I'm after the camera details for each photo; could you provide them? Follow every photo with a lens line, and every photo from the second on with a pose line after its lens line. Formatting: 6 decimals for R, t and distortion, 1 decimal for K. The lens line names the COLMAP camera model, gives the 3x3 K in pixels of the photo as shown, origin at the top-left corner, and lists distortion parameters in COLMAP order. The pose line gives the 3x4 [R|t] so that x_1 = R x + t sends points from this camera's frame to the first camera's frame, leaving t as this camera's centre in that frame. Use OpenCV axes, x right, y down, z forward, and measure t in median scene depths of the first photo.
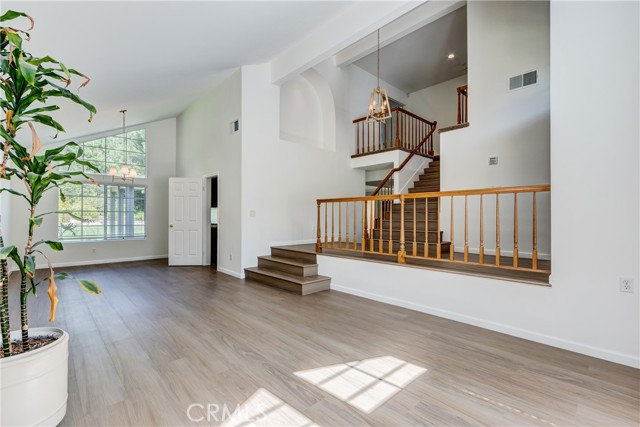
lens RADIAL K [[291.2, 0, 313.0], [0, 291.2, 215.1], [0, 0, 1]] dist [0.008310, -0.000745]
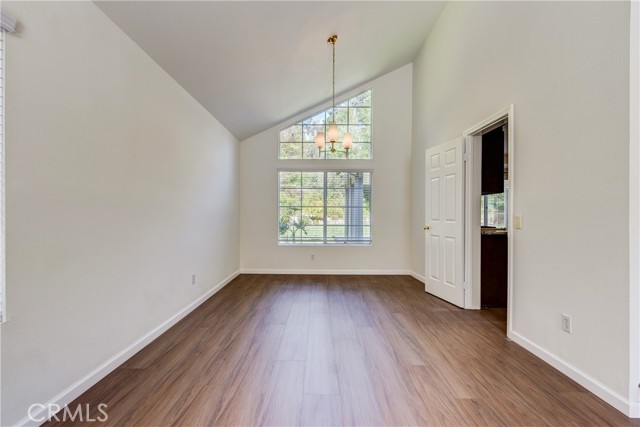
lens RADIAL K [[291.2, 0, 313.0], [0, 291.2, 215.1], [0, 0, 1]] dist [0.008310, -0.000745]
pose [[0.726109, 0.000210, -0.687579, -0.218625], [-0.000022, 1.000000, 0.000283, 0.010852], [0.687579, -0.000190, 0.726109, 0.447592]]
